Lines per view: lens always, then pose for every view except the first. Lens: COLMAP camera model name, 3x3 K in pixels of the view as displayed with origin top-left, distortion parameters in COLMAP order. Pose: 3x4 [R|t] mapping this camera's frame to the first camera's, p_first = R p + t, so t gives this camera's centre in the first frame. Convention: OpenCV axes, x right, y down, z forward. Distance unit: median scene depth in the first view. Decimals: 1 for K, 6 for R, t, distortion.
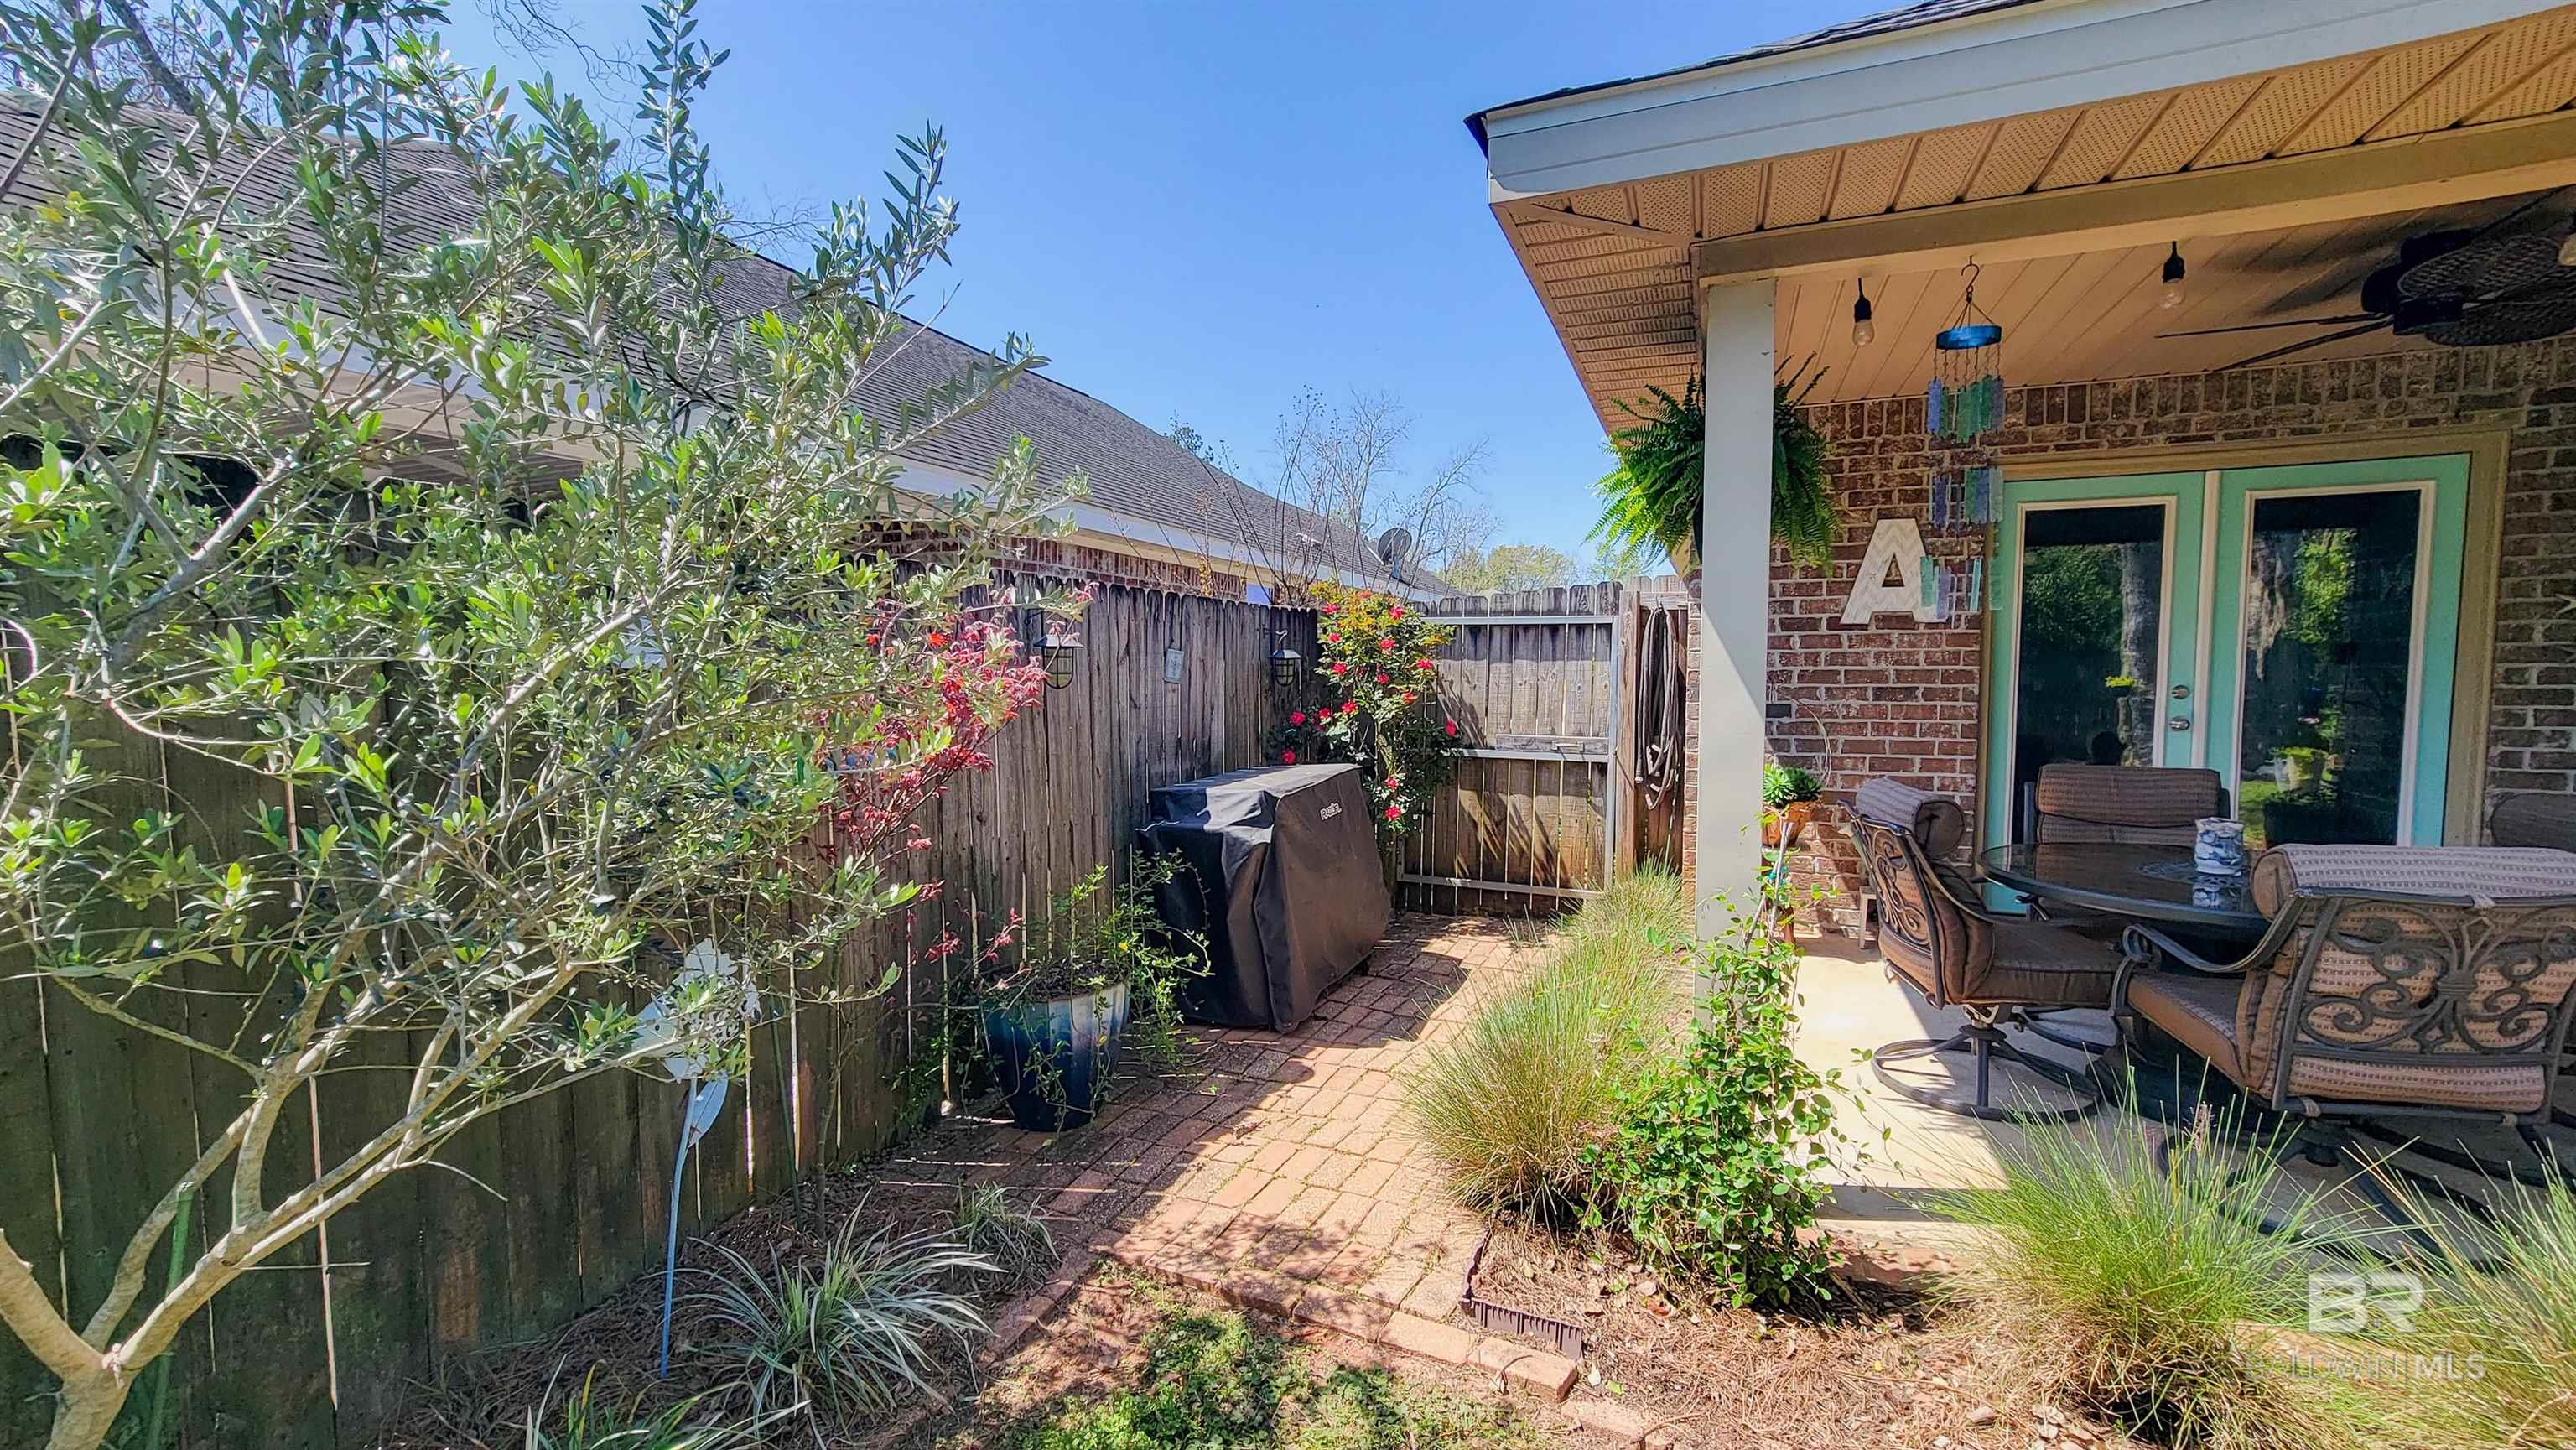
lens RADIAL K [[1060.0, 0, 1291.3], [0, 1060.0, 742.8], [0, 0, 1]] dist [-0.018805, 0.010972]
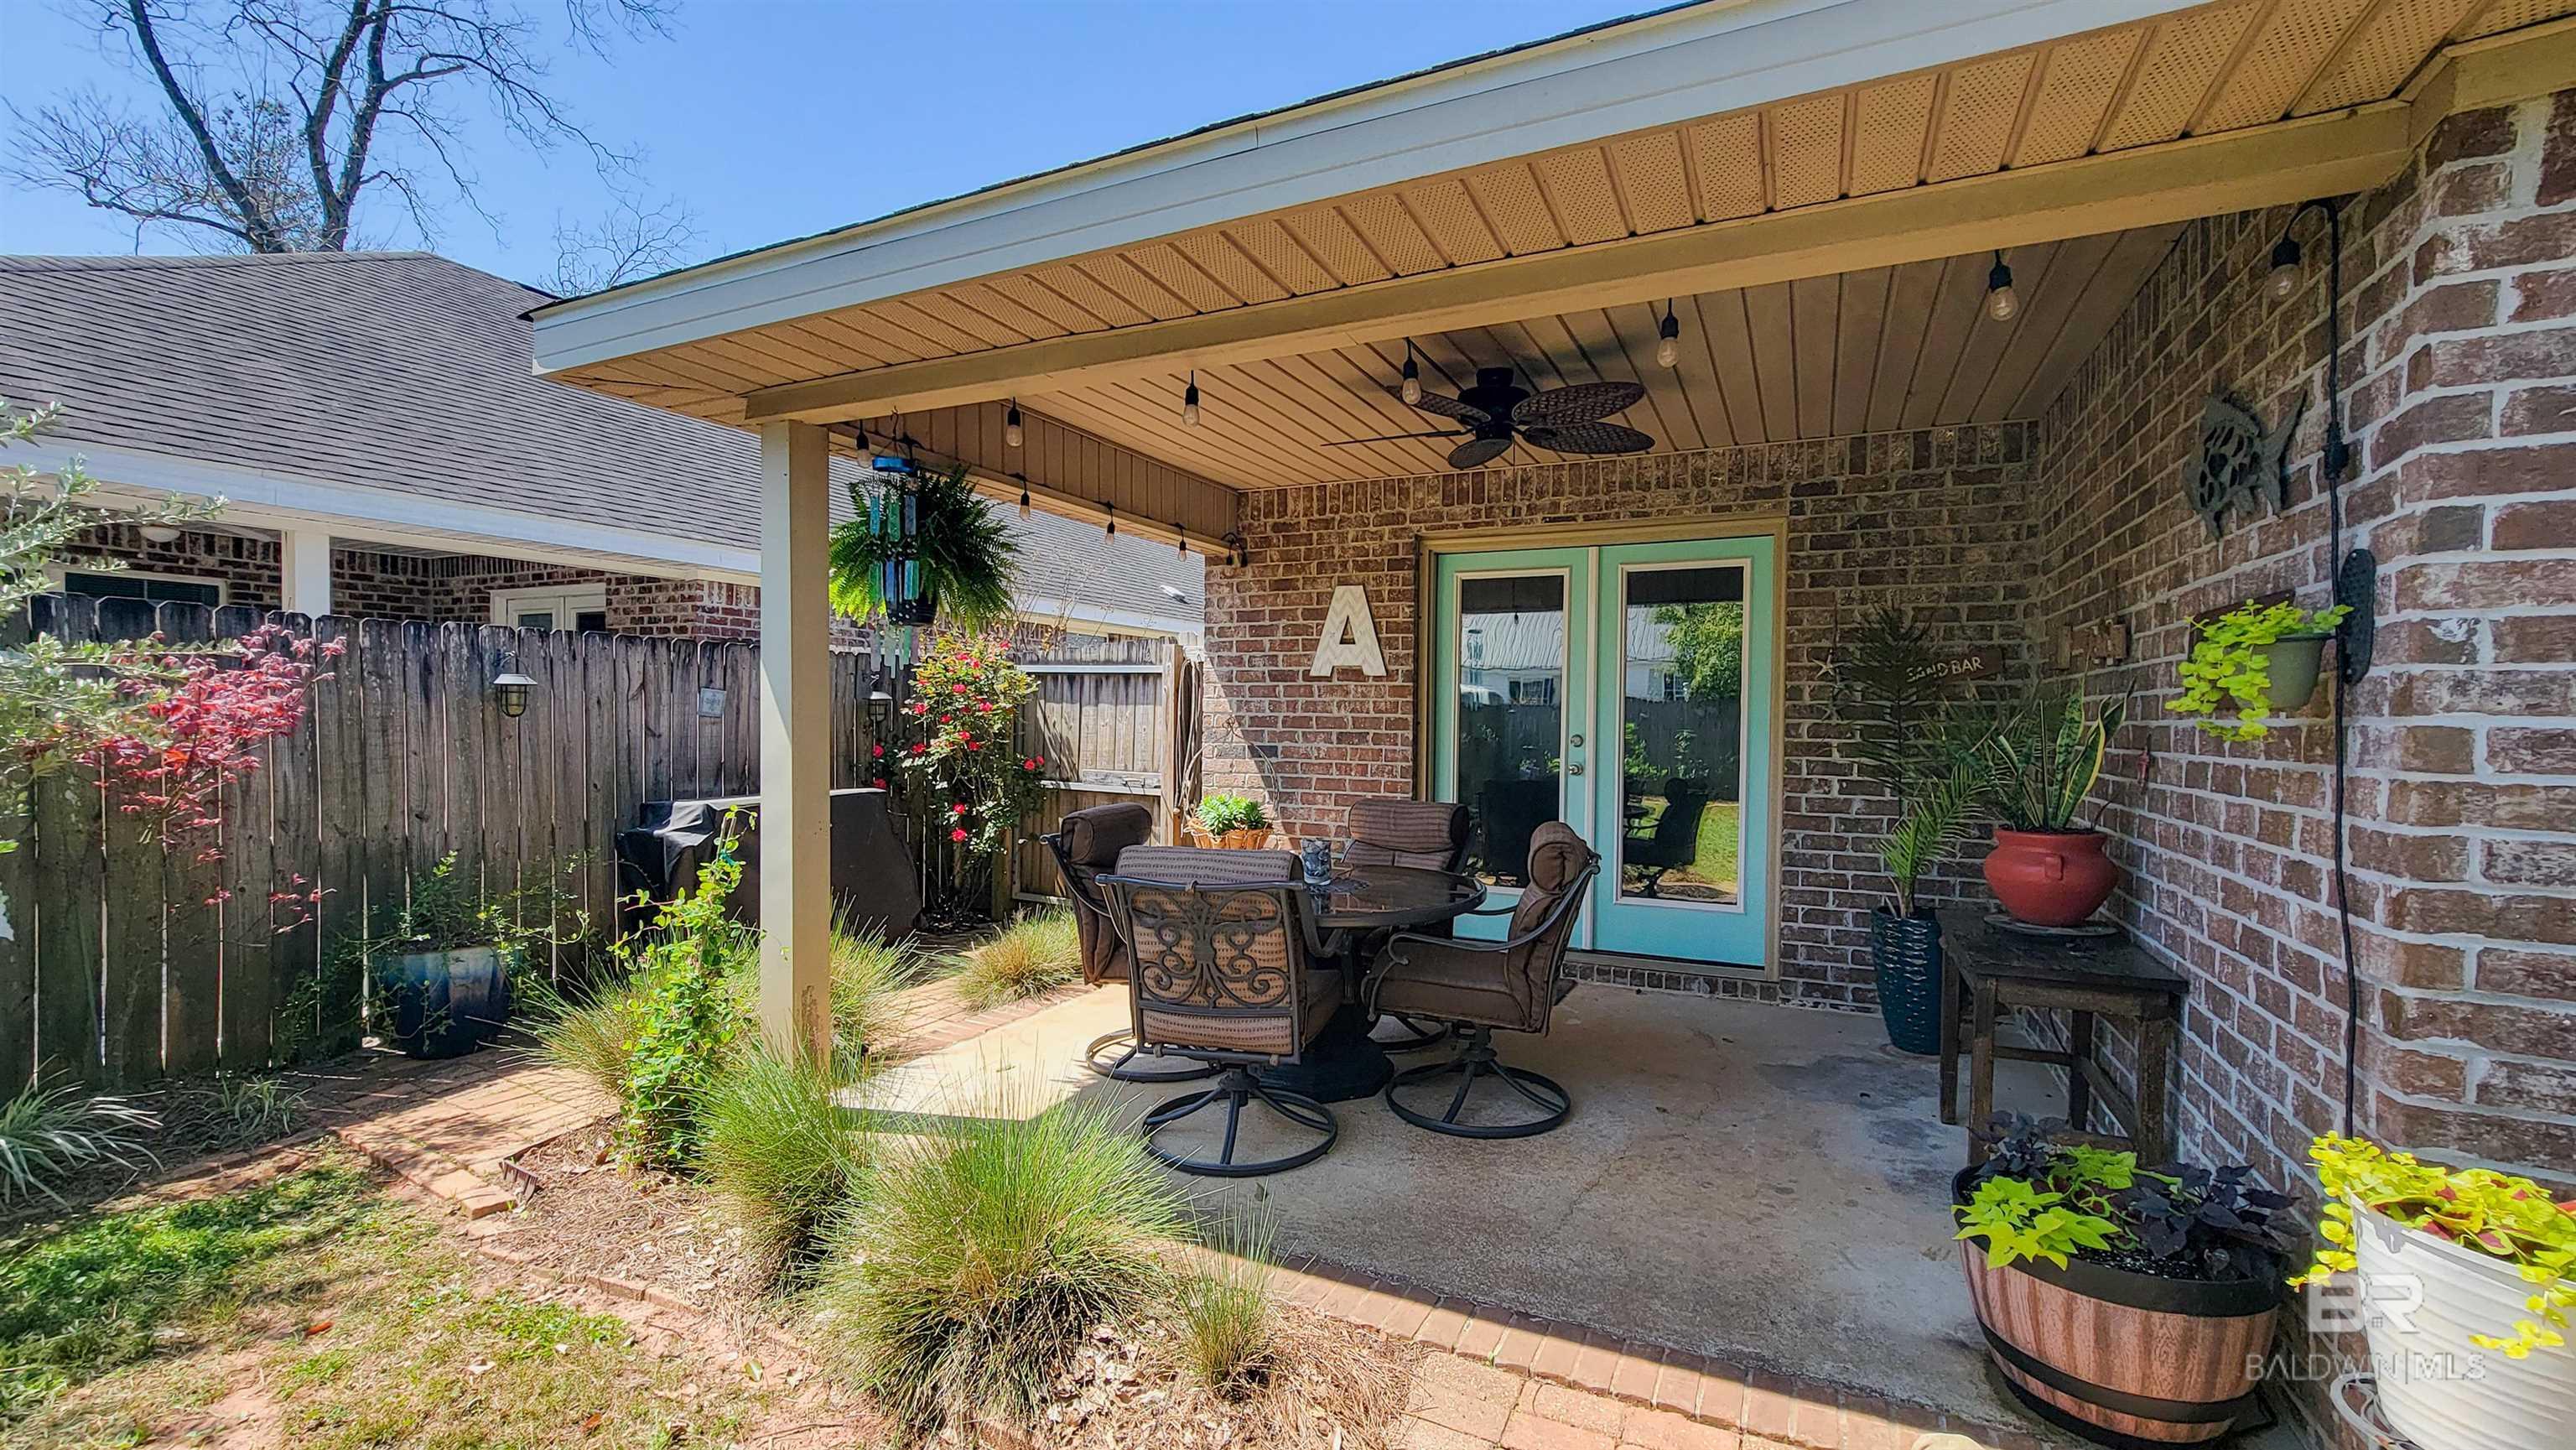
lens RADIAL K [[1073.4, 0, 1295.5], [0, 1073.4, 744.0], [0, 0, 1]] dist [-0.018499, 0.011224]
pose [[0.997754, 0.020365, -0.063814, 0.610709], [-0.023188, 0.998770, -0.043821, 0.012364], [0.062843, 0.045203, 0.996999, -0.160947]]
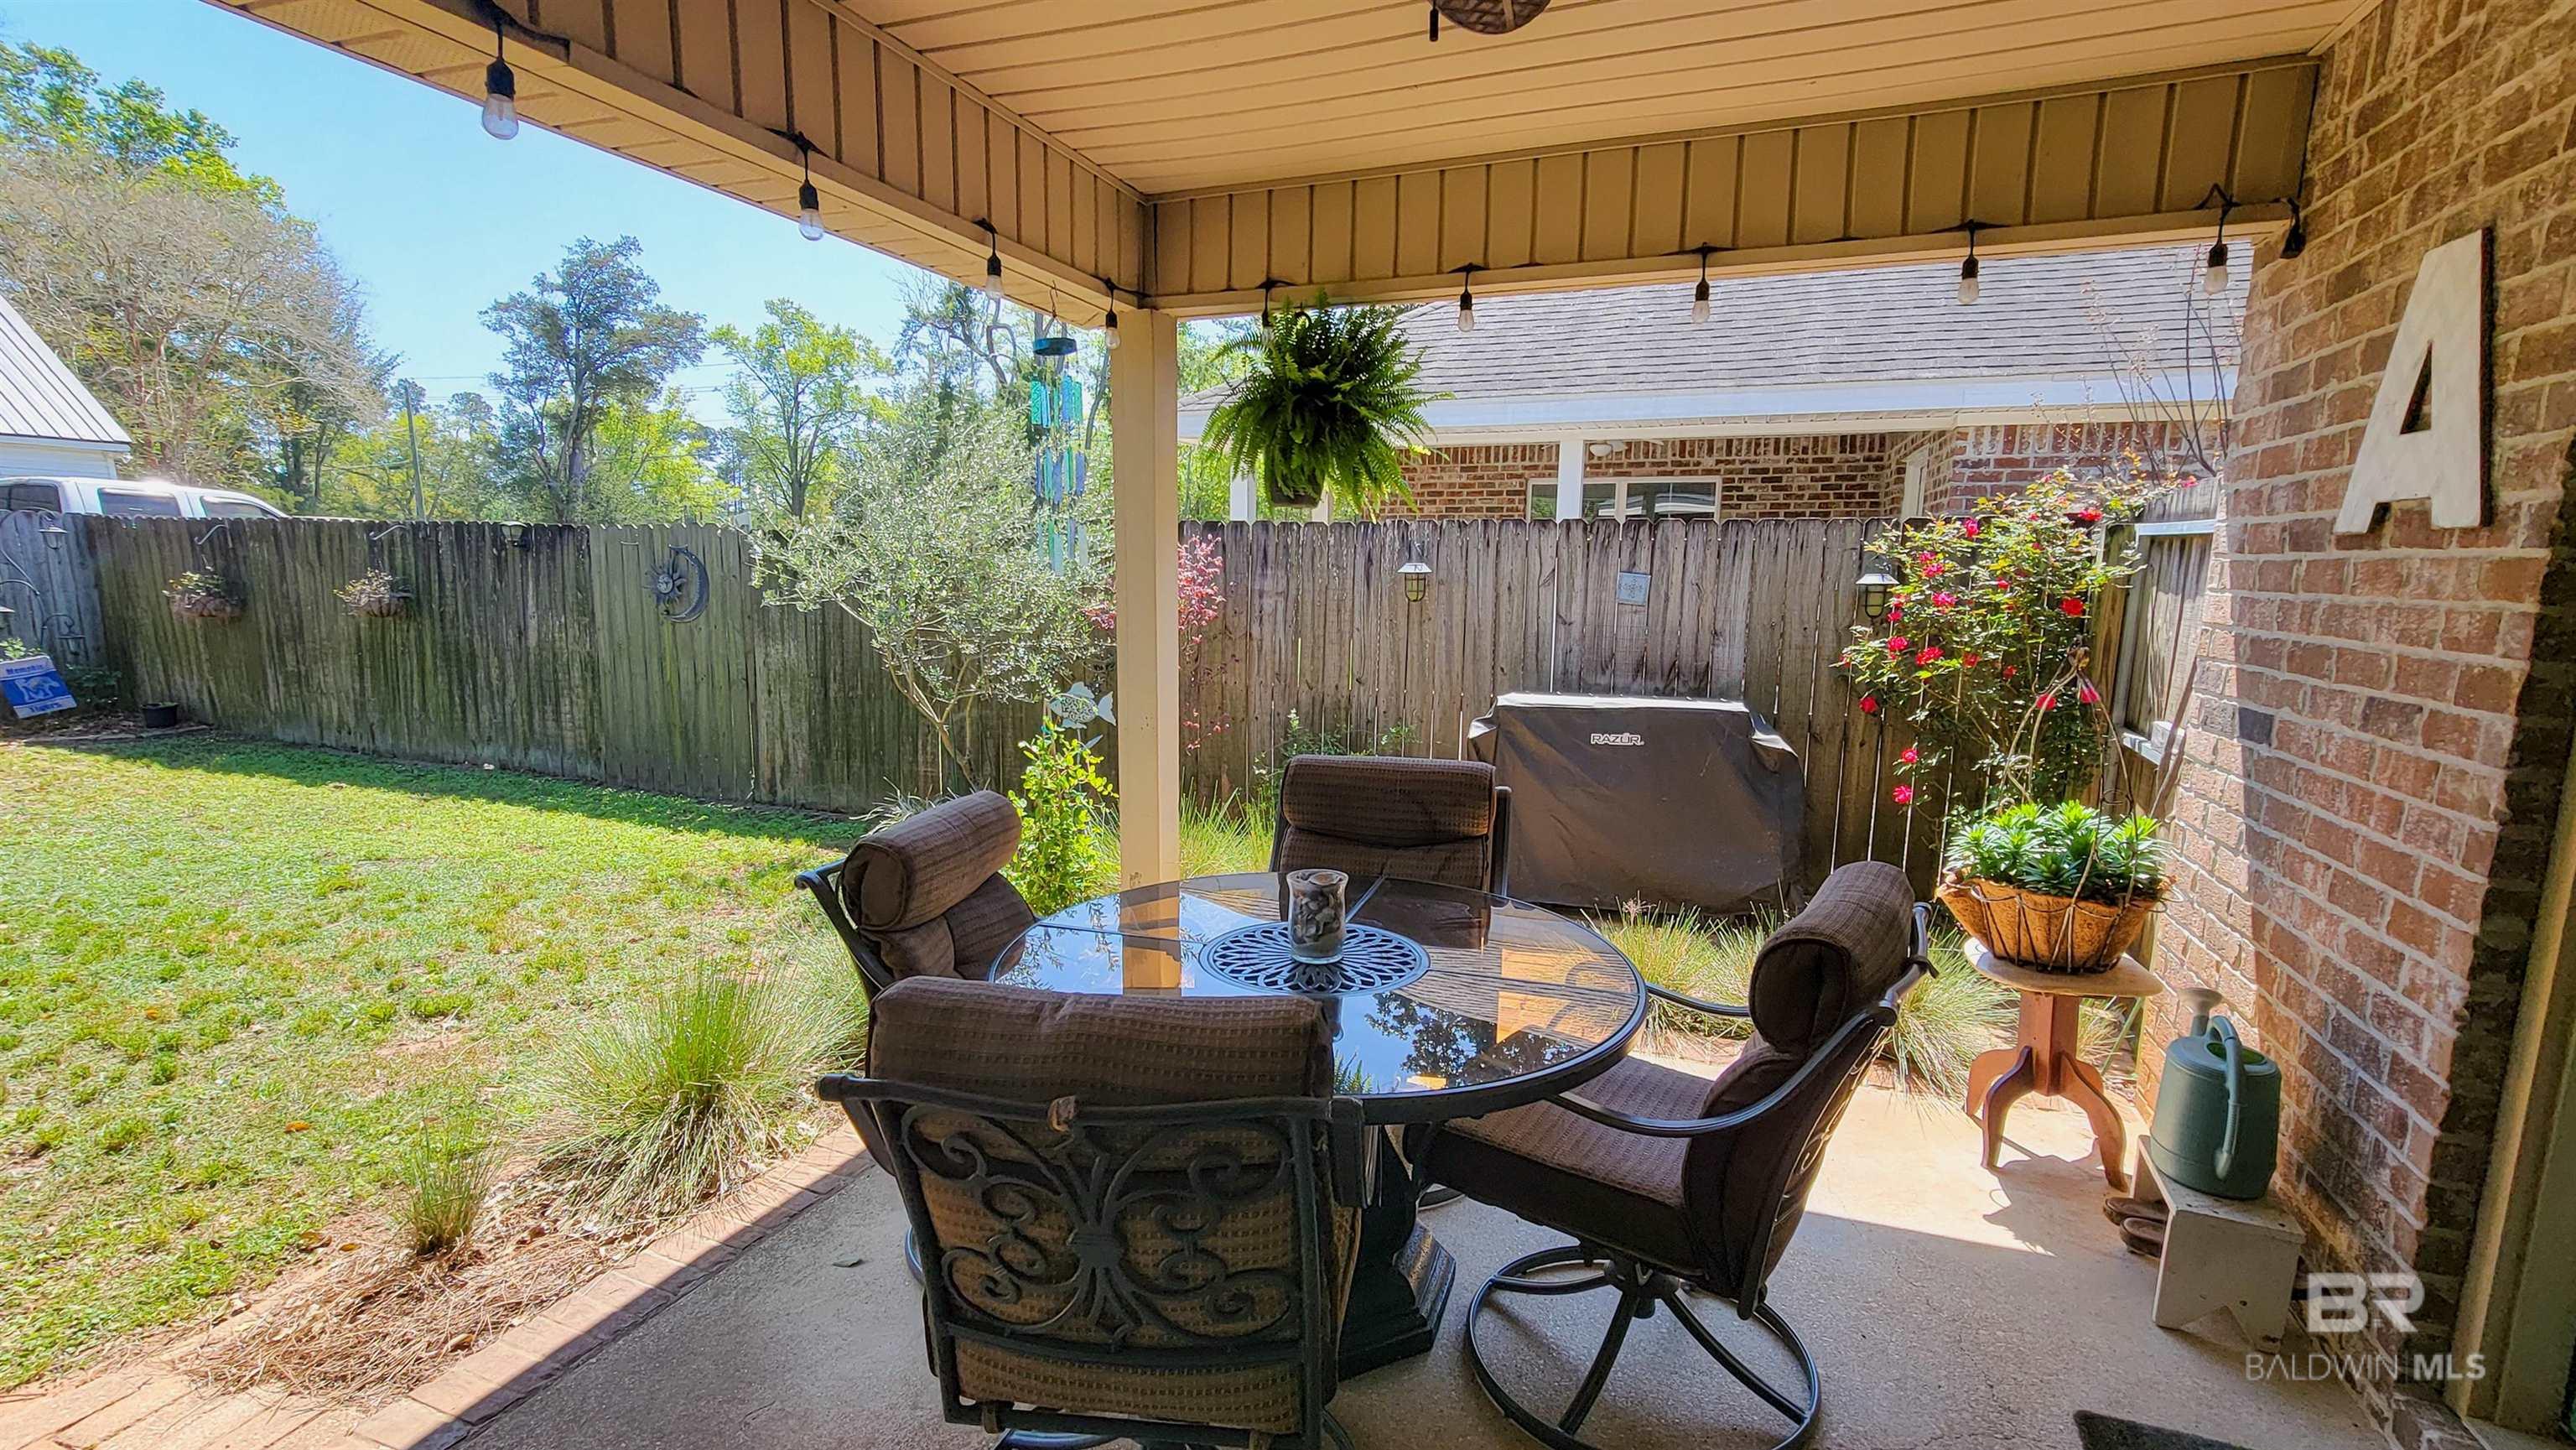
lens RADIAL K [[1135.0, 0, 1301.4], [0, 1135.0, 746.2], [0, 0, 1]] dist [-0.001912, -0.000218]
pose [[0.021954, 0.167388, -0.985647, 1.012684], [-0.079165, 0.983080, 0.165189, -0.076398], [0.996620, 0.074402, 0.034834, 0.619061]]
